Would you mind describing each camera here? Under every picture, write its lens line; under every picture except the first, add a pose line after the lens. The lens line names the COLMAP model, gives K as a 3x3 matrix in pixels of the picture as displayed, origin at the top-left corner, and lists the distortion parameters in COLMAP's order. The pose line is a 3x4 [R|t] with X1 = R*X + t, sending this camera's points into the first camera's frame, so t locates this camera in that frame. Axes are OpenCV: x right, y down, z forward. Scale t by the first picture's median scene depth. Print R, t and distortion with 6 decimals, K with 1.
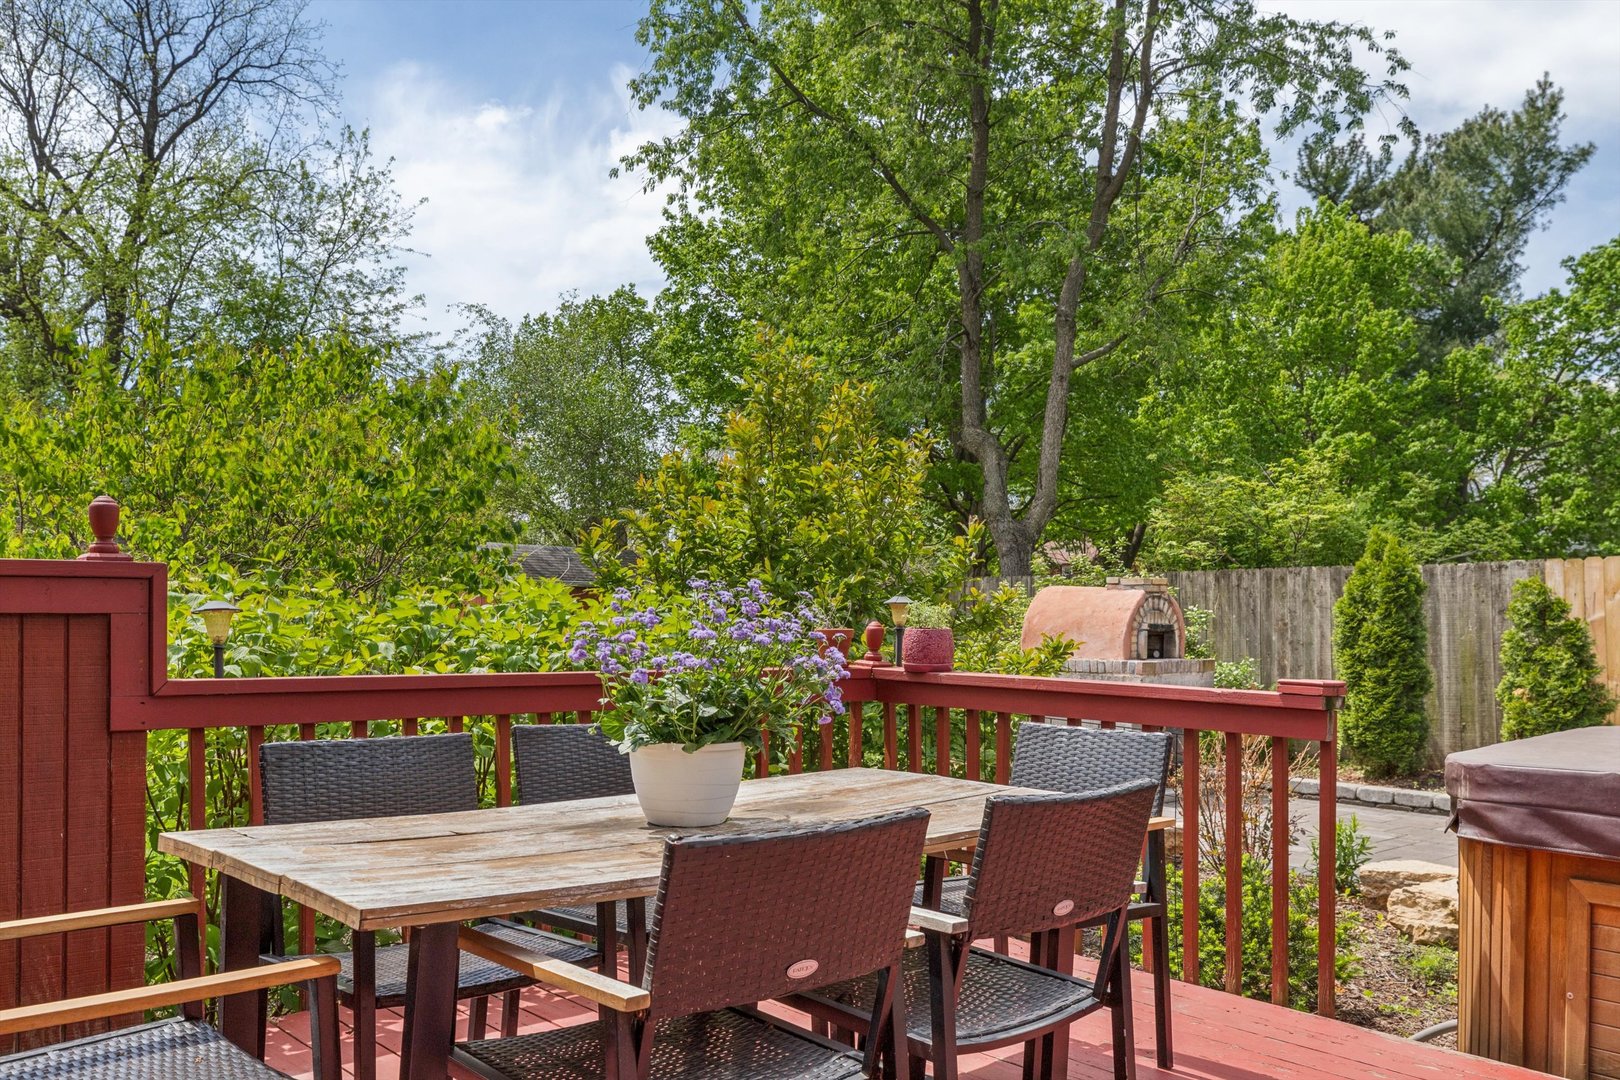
lens RADIAL K [[1304.7, 0, 768.5], [0, 1304.7, 629.6], [0, 0, 1]] dist [0.003686, -0.011672]
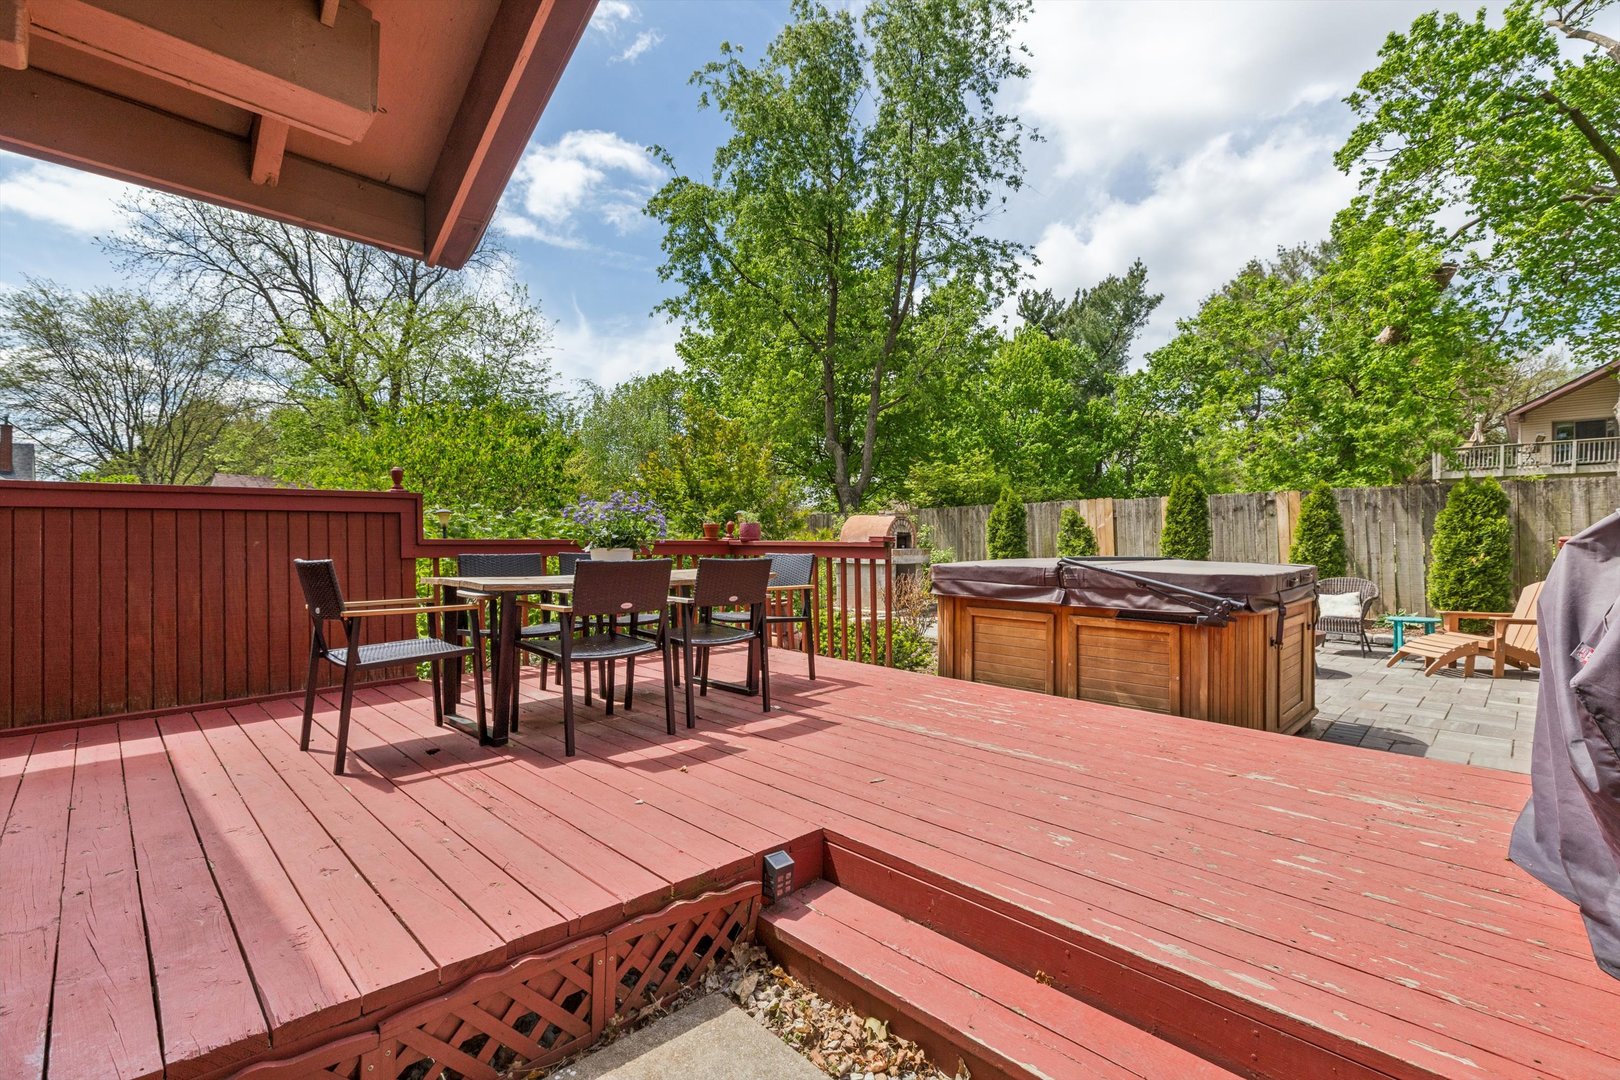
lens RADIAL K [[732.5, 0, 804.8], [0, 732.5, 561.7], [0, 0, 1]] dist [0.001037, 0.000141]
pose [[0.998960, -0.013227, 0.043636, 0.044087], [0.012912, 0.999889, 0.007486, 0.016599], [-0.043730, -0.006915, 0.999019, -0.092675]]
